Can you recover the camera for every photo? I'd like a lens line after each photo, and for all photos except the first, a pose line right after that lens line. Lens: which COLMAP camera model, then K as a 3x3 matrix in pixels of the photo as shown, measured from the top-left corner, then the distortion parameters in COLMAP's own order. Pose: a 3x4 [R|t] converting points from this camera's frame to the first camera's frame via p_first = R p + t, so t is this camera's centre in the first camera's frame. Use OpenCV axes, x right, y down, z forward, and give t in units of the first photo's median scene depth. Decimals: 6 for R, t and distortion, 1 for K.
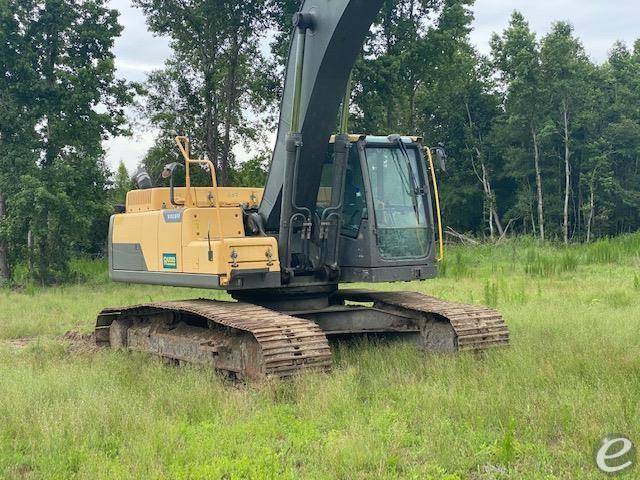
lens RADIAL K [[955.7, 0, 322.3], [0, 955.7, 227.9], [0, 0, 1]] dist [0.118491, 0.000000]
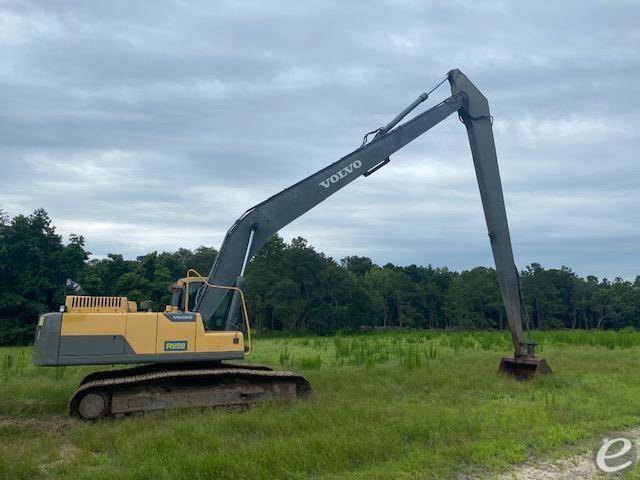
lens RADIAL K [[492.1, 0, 332.2], [0, 492.1, 227.3], [0, 0, 1]] dist [0.002030, -0.003295]
pose [[0.181341, 0.212468, 0.960194, -0.926895], [-0.002286, 0.976471, -0.215638, 0.017356], [-0.983418, 0.036909, 0.177560, 0.576551]]
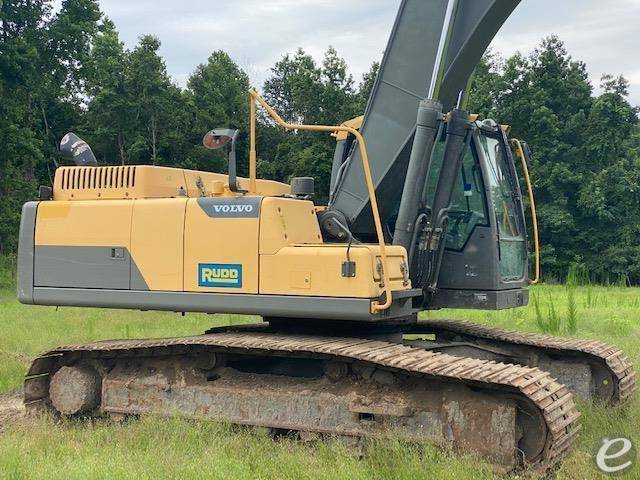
lens RADIAL K [[955.7, 0, 315.0], [0, 955.7, 239.0], [0, 0, 1]] dist [0.118491, 0.000000]
pose [[0.870947, 0.039391, 0.489796, -0.418188], [-0.034654, 0.999224, -0.018741, 0.018997], [-0.490154, -0.000651, 0.871636, 0.383440]]
